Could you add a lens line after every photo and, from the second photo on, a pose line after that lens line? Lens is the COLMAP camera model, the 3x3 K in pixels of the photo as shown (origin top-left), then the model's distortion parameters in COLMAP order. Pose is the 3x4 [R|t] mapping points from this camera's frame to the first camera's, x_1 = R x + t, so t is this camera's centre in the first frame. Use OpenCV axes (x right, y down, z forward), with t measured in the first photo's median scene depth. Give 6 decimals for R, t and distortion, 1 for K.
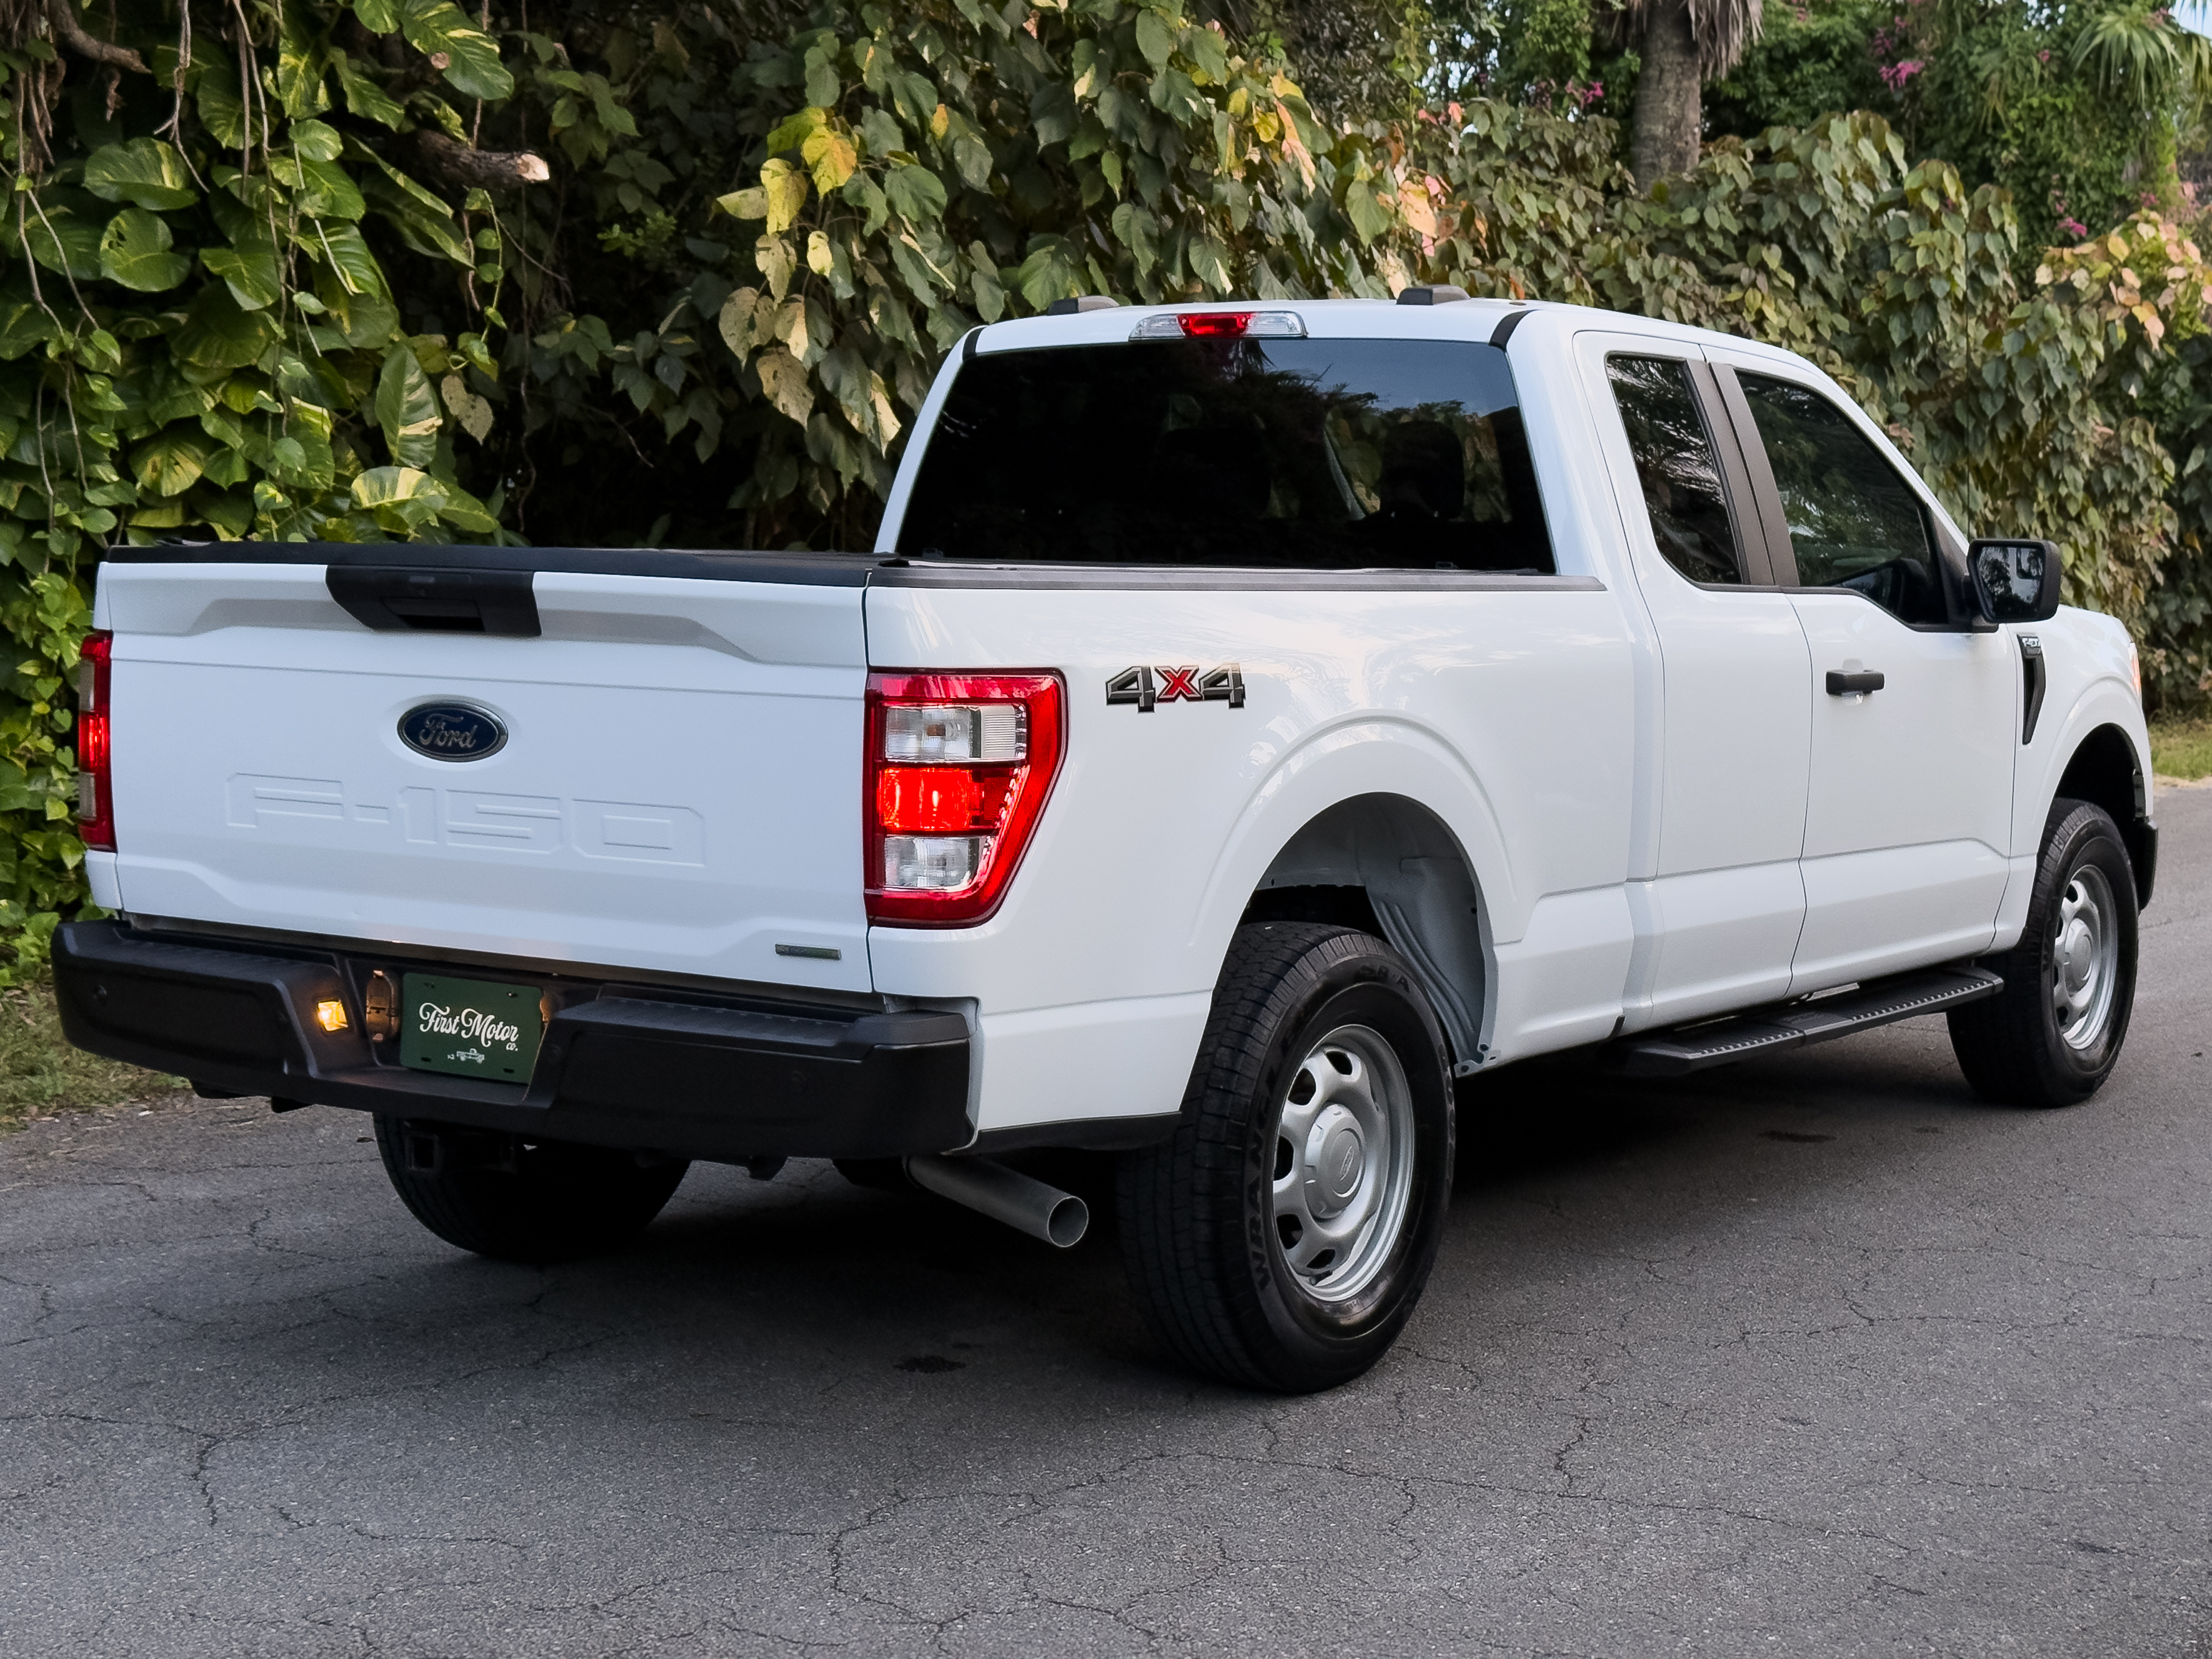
lens RADIAL K [[3454.0, 0, 1182.6], [0, 3454.0, 828.2], [0, 0, 1]] dist [0.101765, 0.032637]
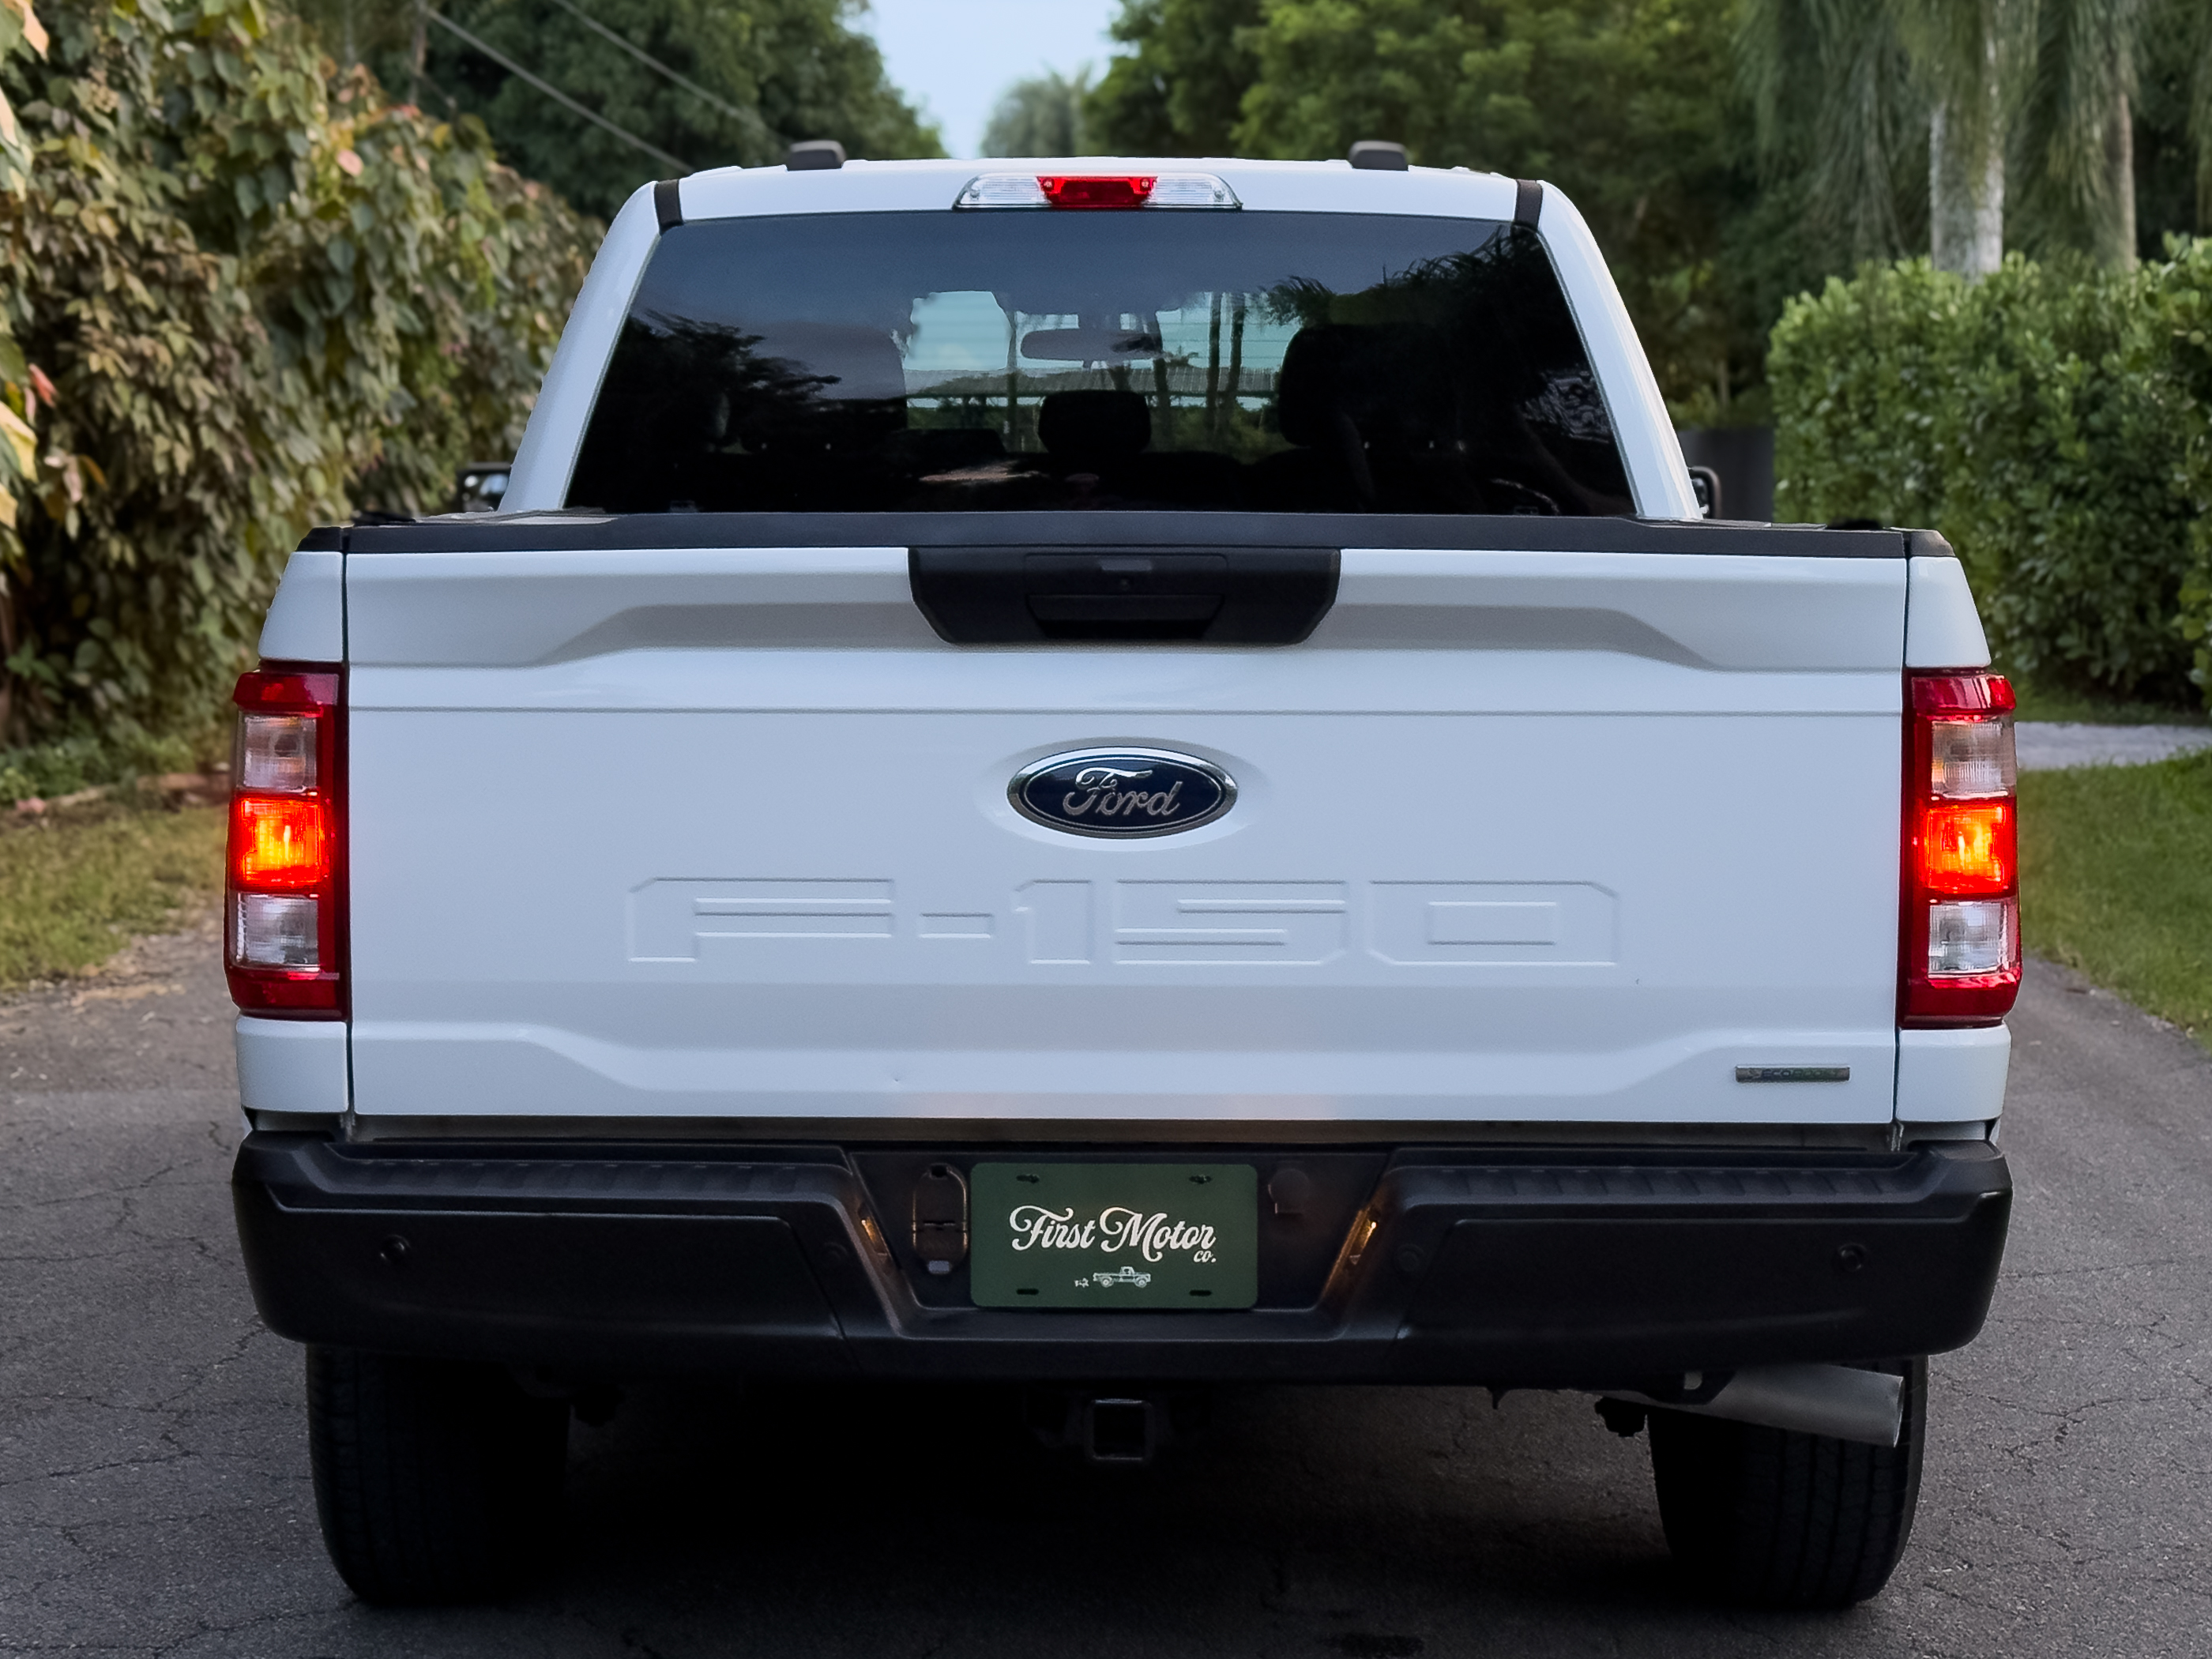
lens RADIAL K [[4328.2, 0, 1106.0], [0, 4328.2, 829.5], [0, 0, 1]] dist [0.137148, 0.252846]
pose [[0.843045, -0.058129, 0.534692, -0.644204], [0.057286, 0.998192, 0.018194, -0.035428], [-0.534783, 0.015292, 0.844851, 0.295735]]
